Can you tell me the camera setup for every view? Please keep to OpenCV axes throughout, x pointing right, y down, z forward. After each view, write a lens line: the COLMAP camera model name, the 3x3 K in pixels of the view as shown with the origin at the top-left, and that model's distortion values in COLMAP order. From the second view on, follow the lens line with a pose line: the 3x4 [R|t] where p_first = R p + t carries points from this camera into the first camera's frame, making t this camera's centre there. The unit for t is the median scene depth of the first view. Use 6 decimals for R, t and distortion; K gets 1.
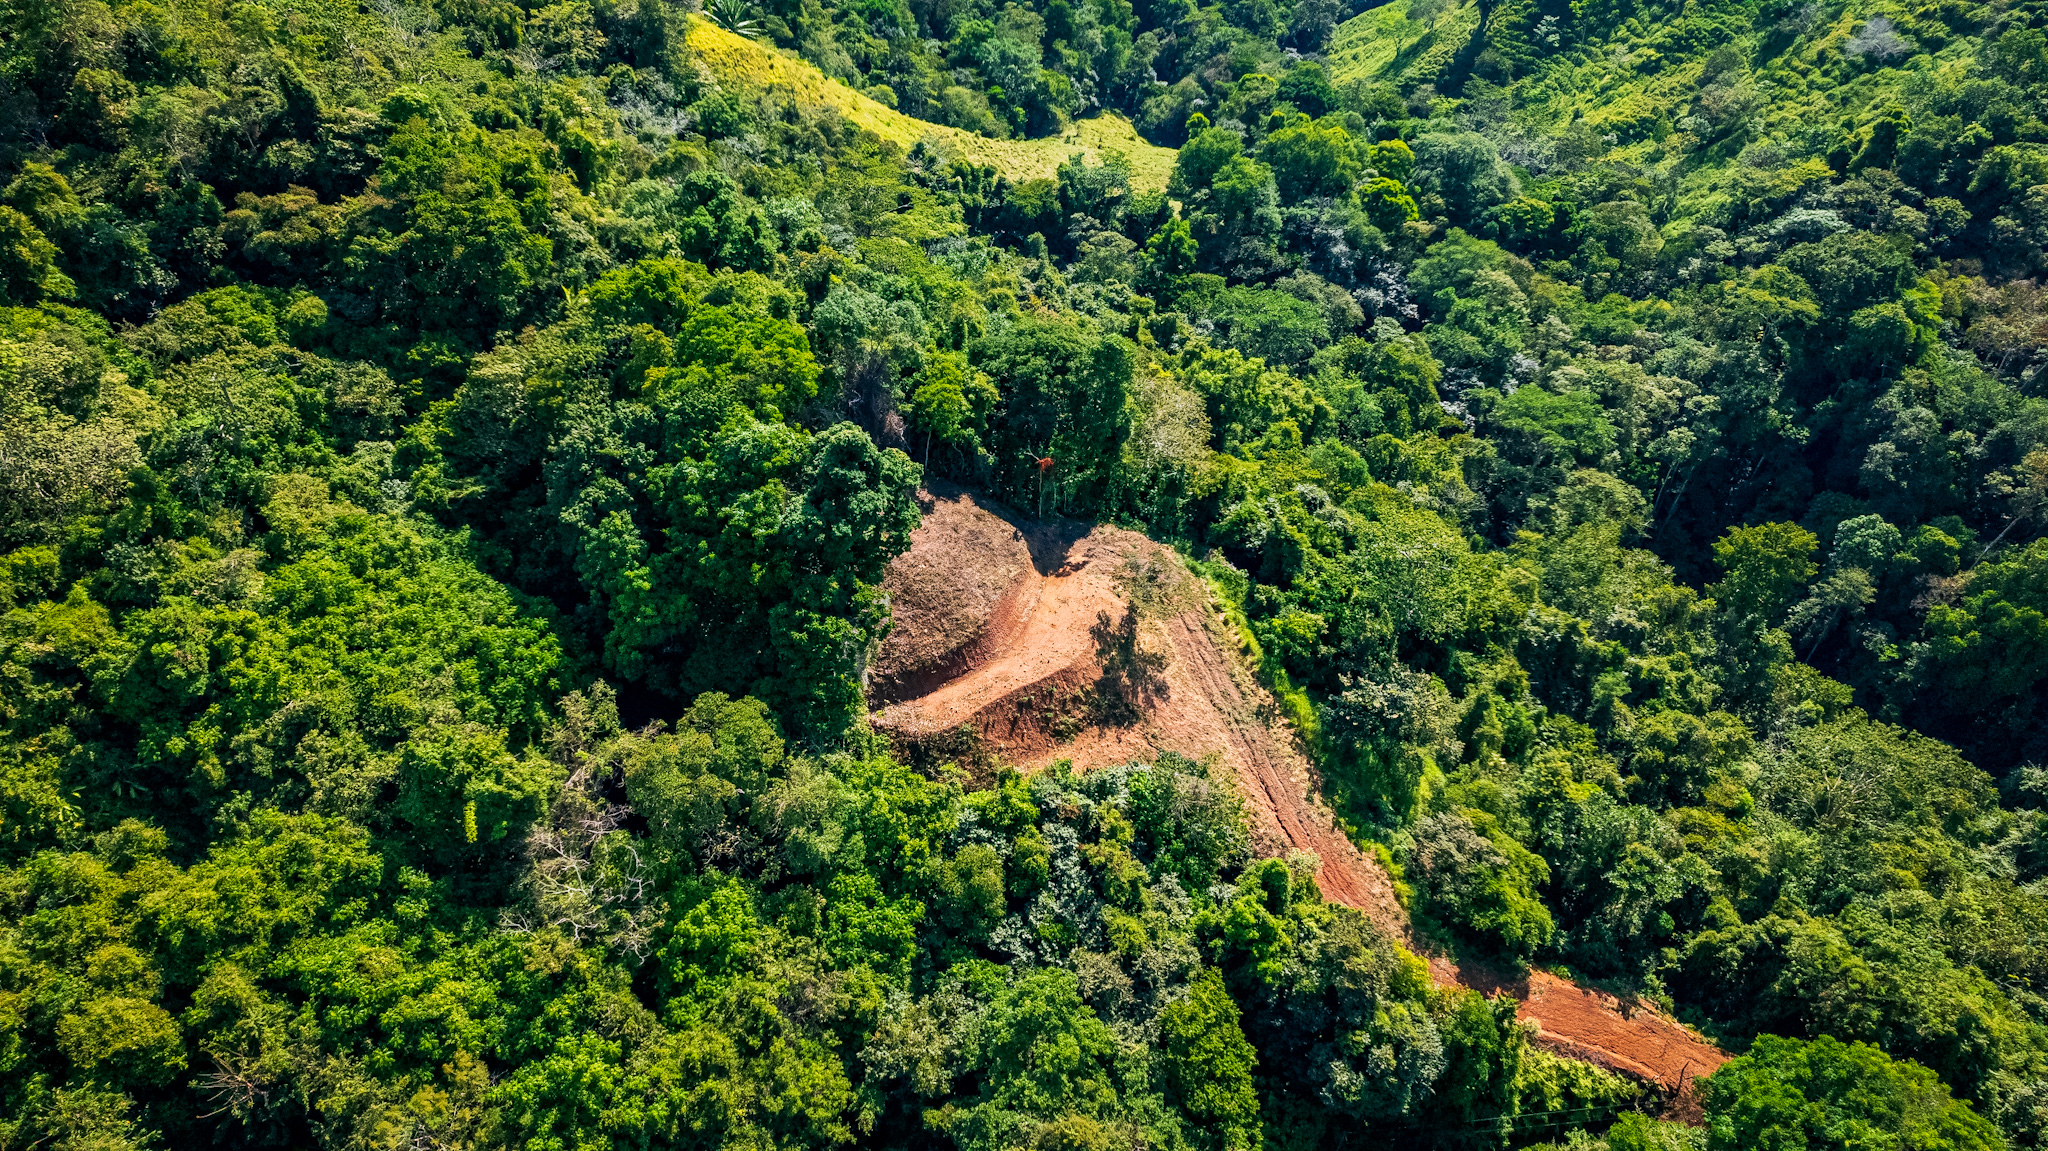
lens RADIAL K [[1310.2, 0, 1024.4], [0, 1310.2, 580.8], [0, 0, 1]] dist [-0.066698, 0.062910]
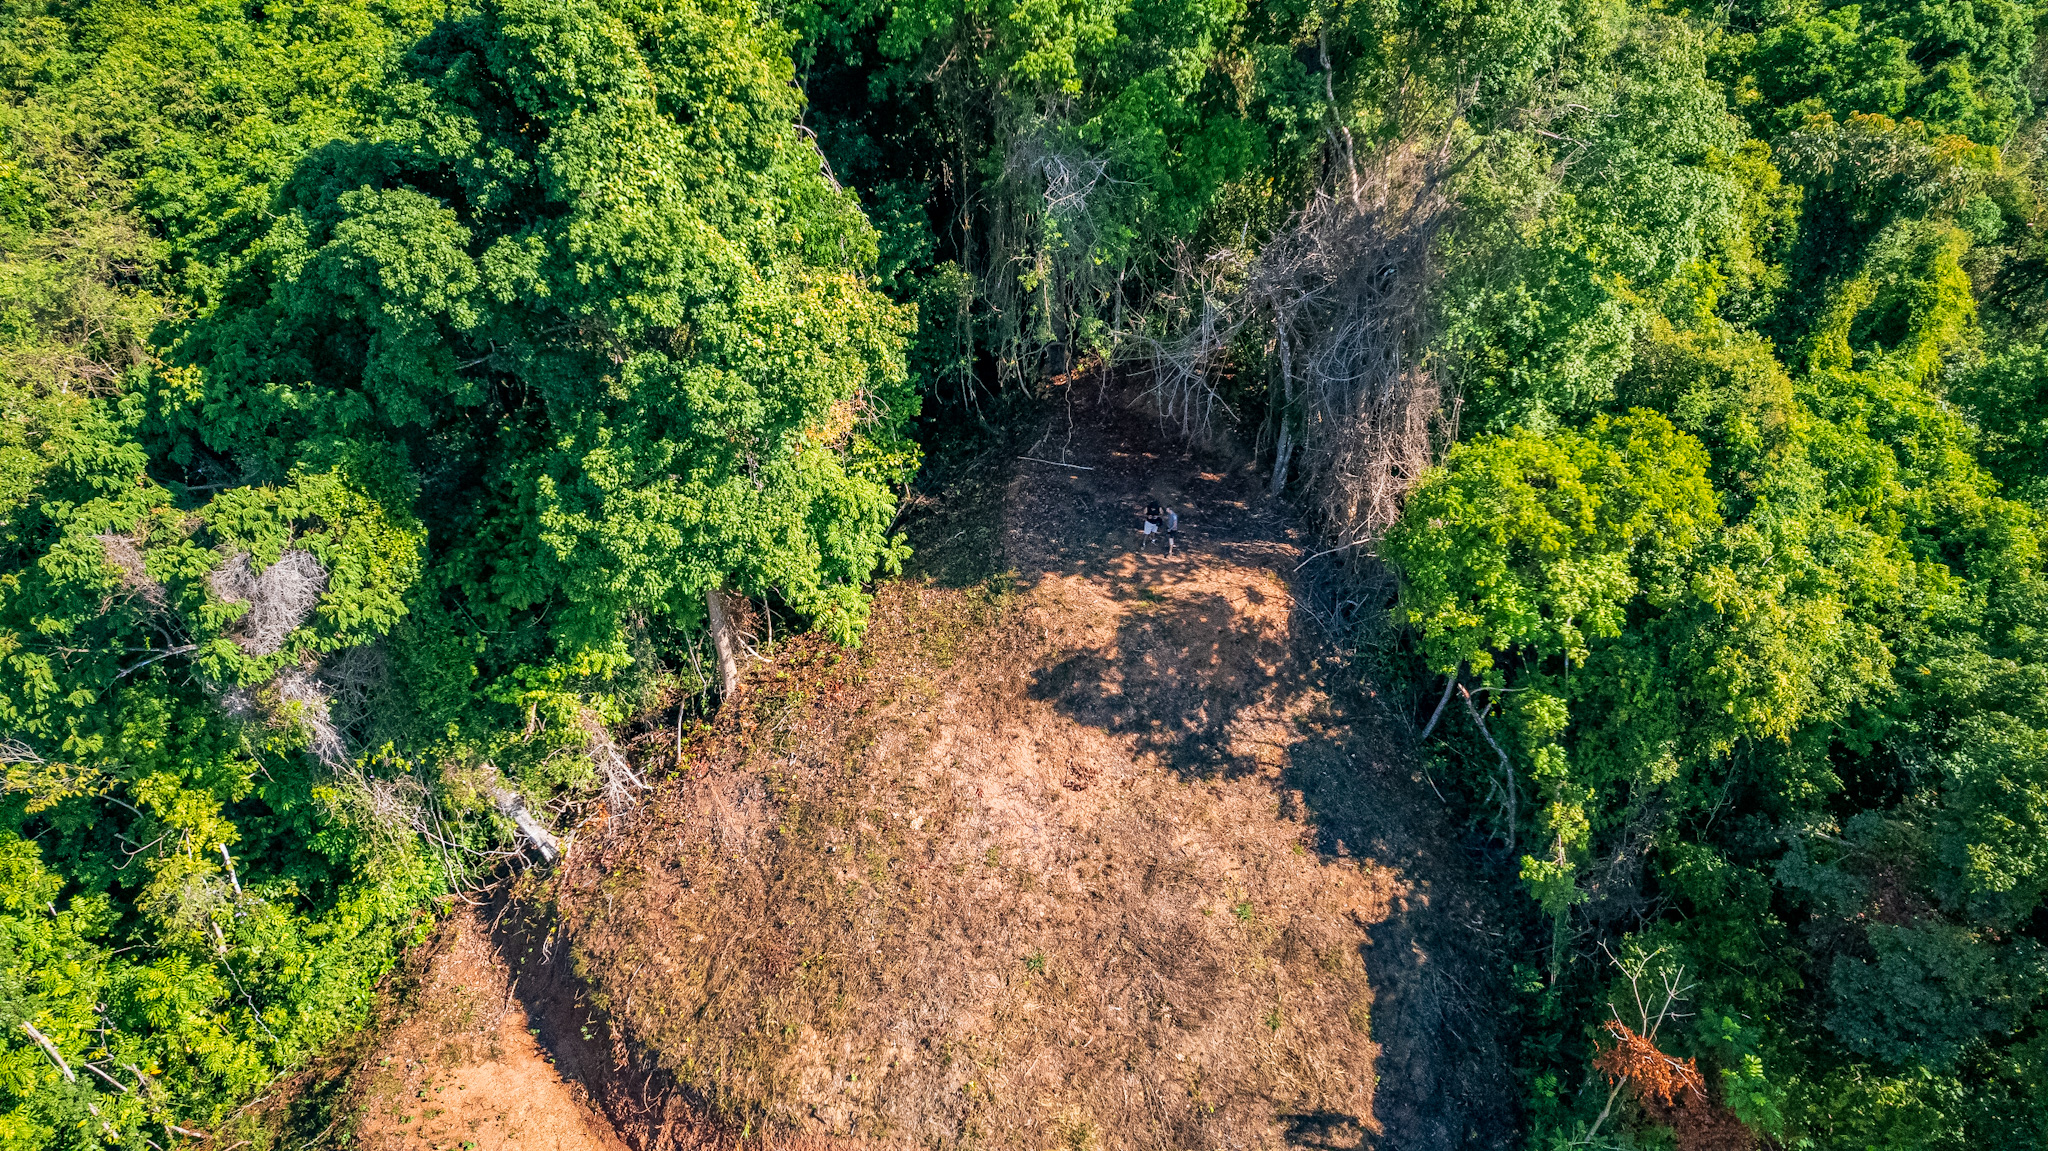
lens RADIAL K [[1310.2, 0, 1030.1], [0, 1310.2, 581.2], [0, 0, 1]] dist [-0.066698, 0.062910]
pose [[0.242003, 0.596052, -0.765609, 0.124960], [-0.685973, 0.663151, 0.299454, -0.164768], [0.686204, 0.452718, 0.569359, 0.954978]]
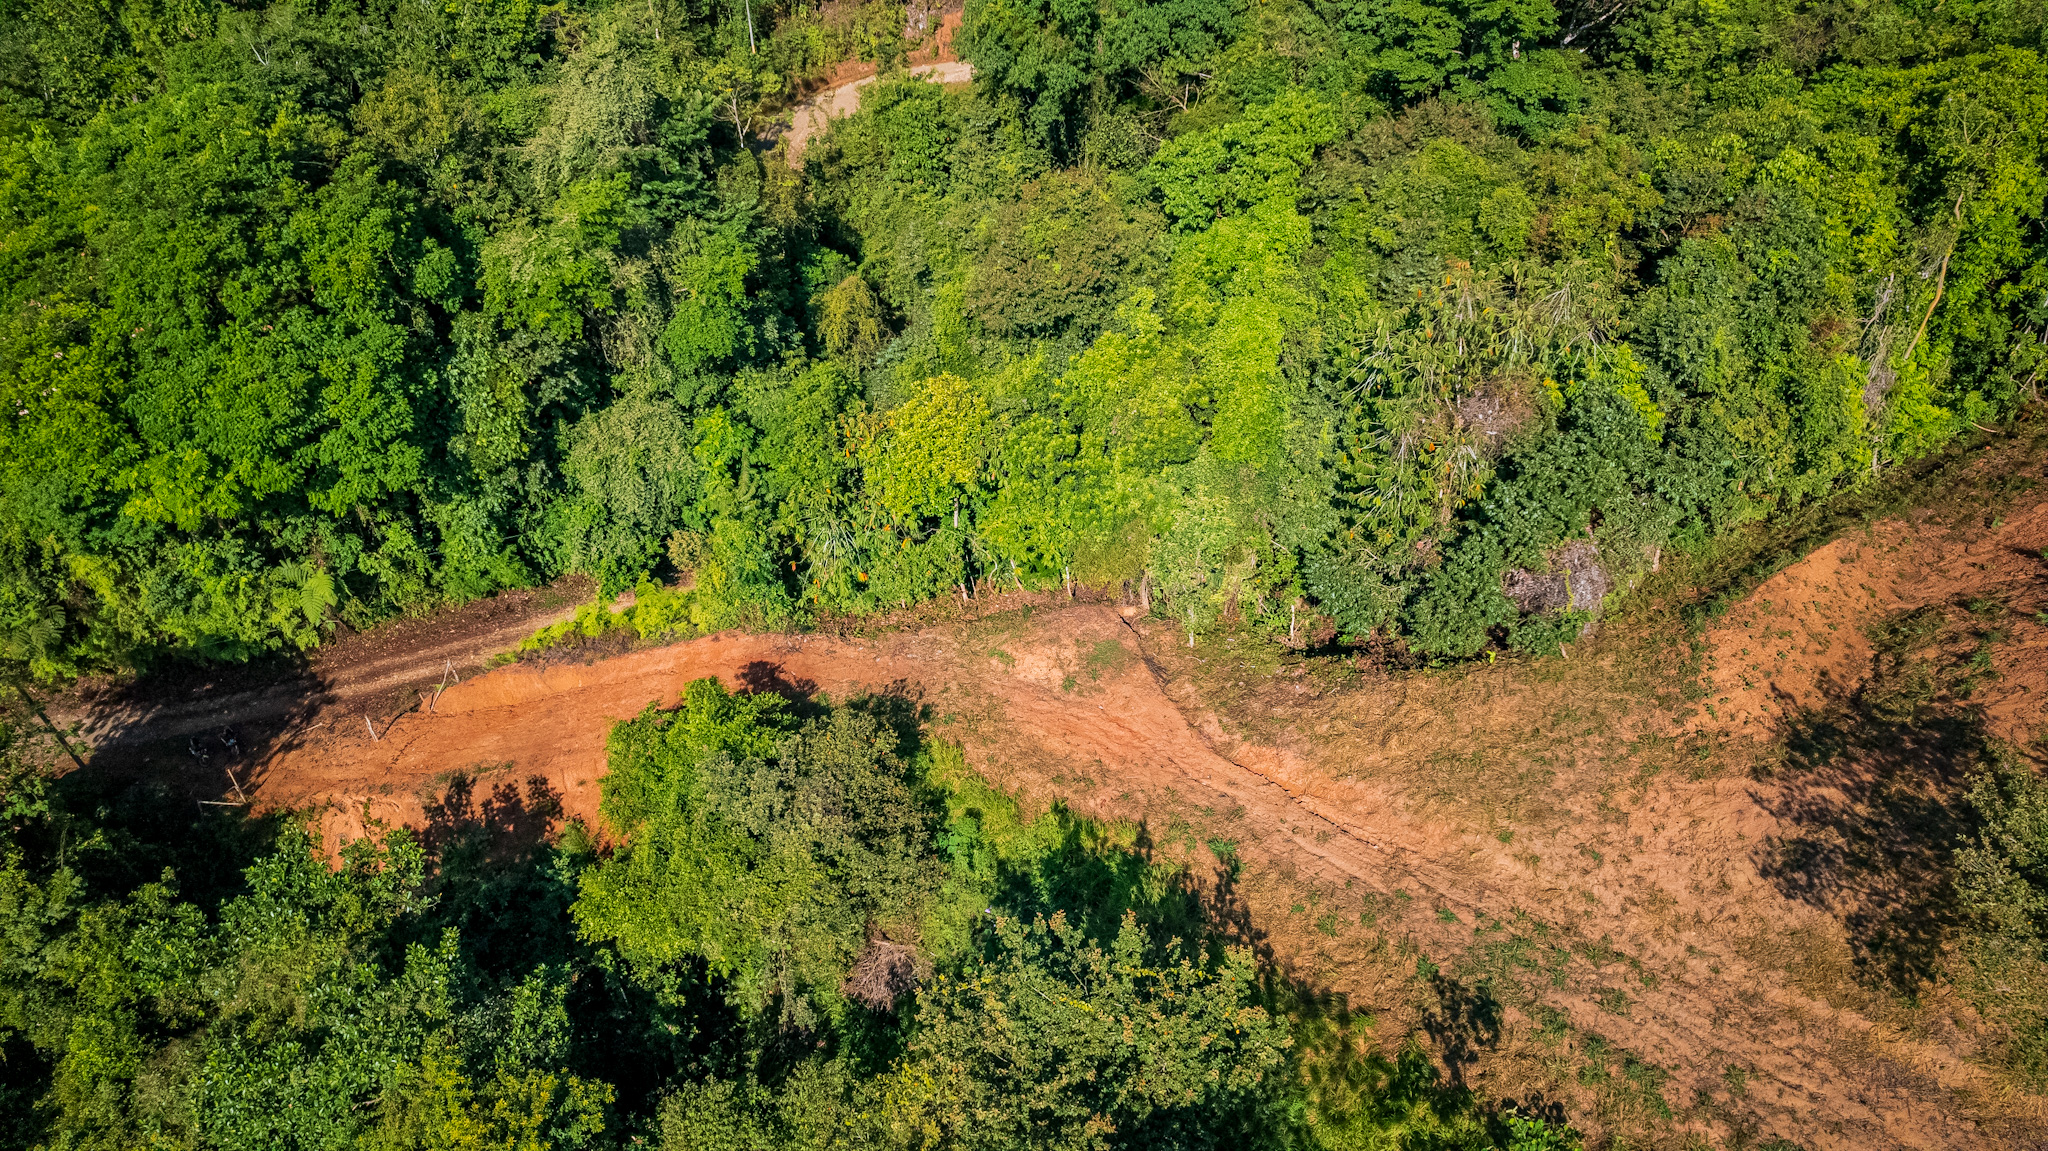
lens RADIAL K [[1310.2, 0, 1031.7], [0, 1310.2, 585.2], [0, 0, 1]] dist [-0.066698, 0.062910]
pose [[-0.949699, 0.212372, -0.230150, 0.384620], [-0.223574, 0.054816, 0.973144, -0.202148], [0.219285, 0.975650, -0.004578, 1.049553]]
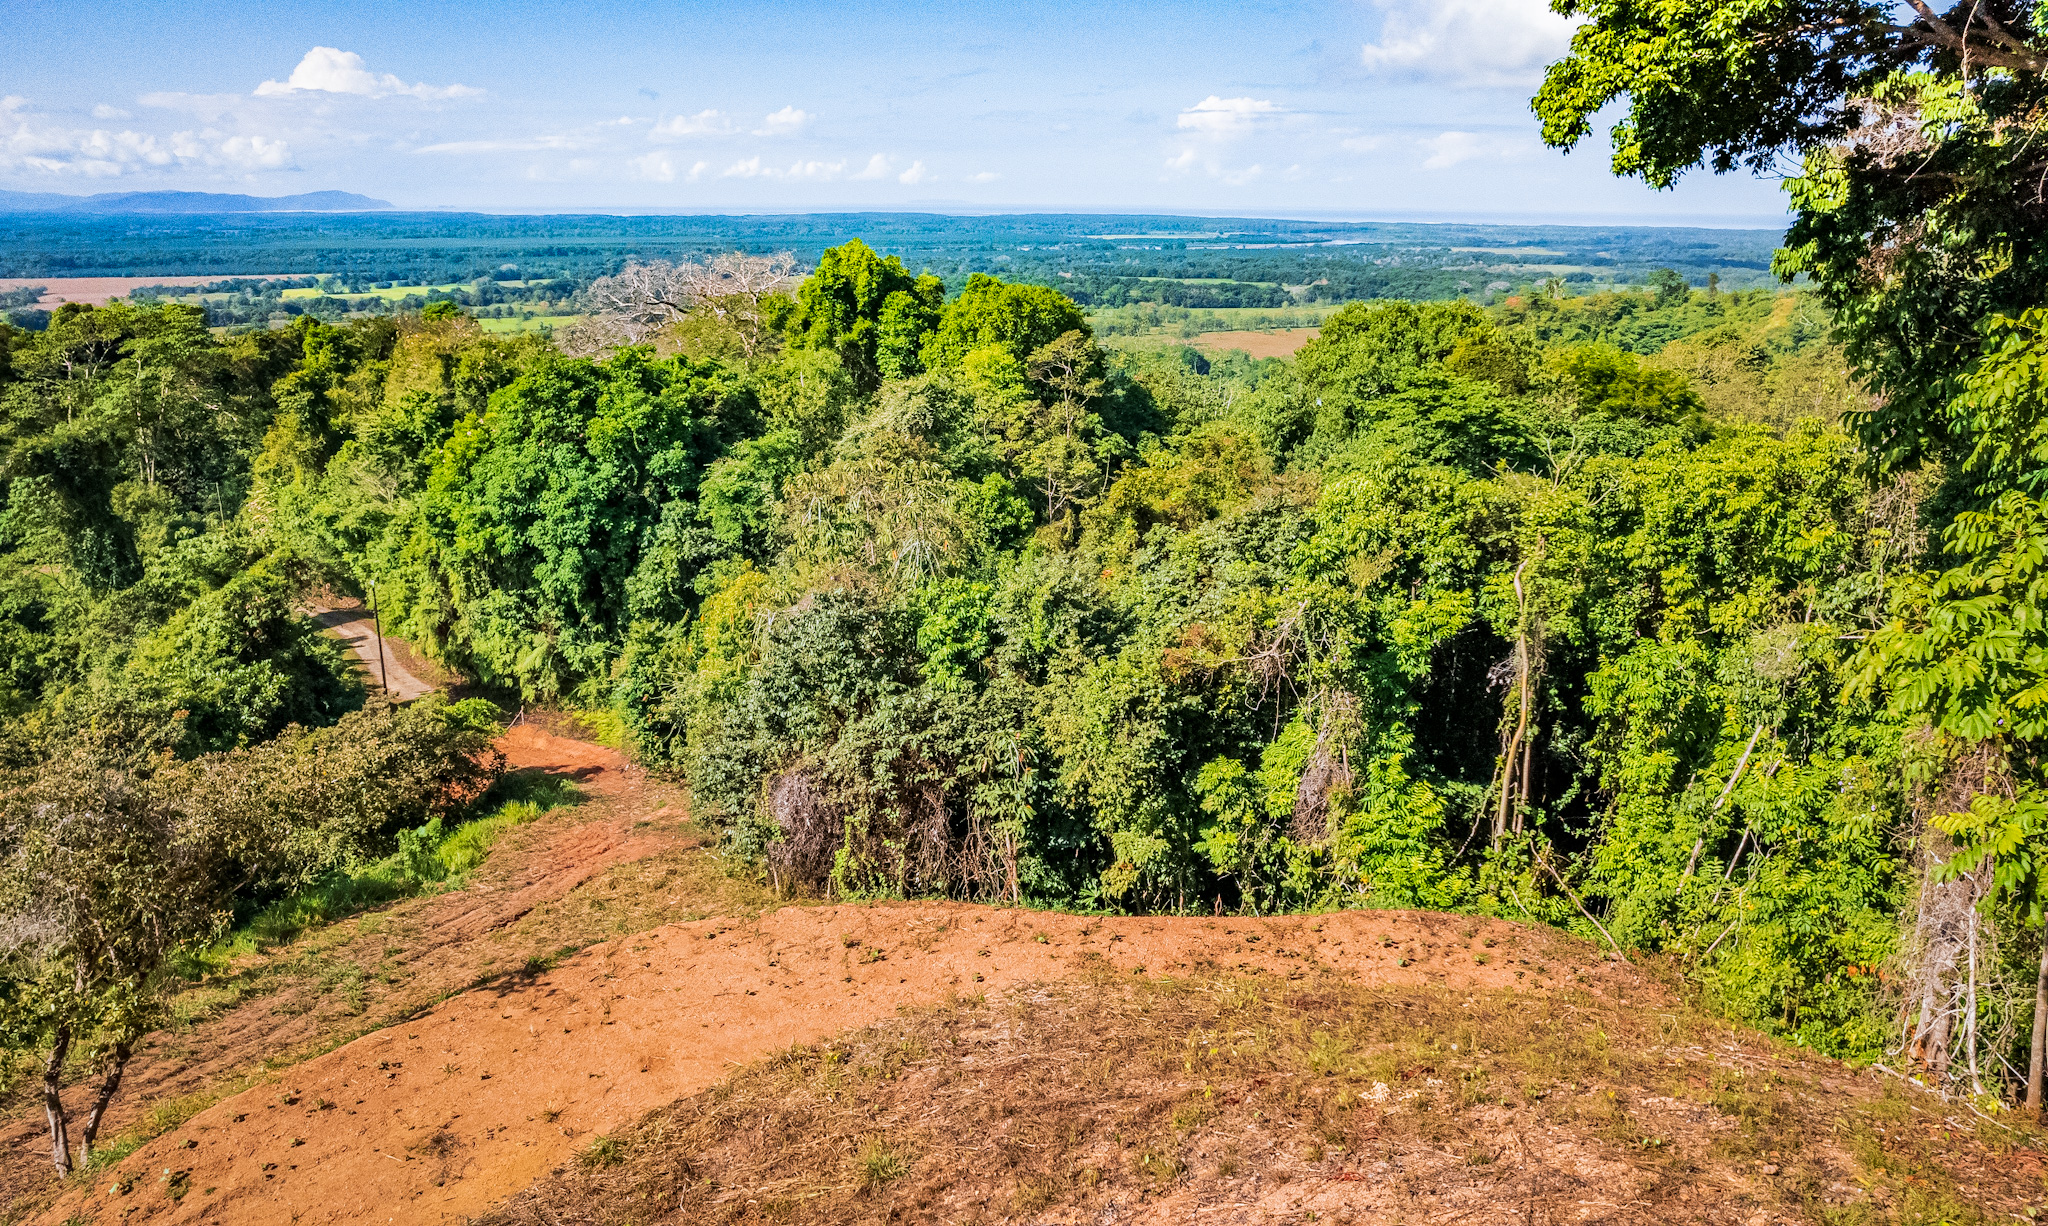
lens RADIAL K [[1404.2, 0, 967.4], [0, 1404.2, 621.8], [0, 0, 1]] dist [-0.063864, 0.040976]
pose [[-0.835154, -0.167574, 0.523867, -0.116148], [0.382364, 0.507765, 0.771992, -0.141993], [-0.395368, 0.845040, -0.359988, 1.167052]]
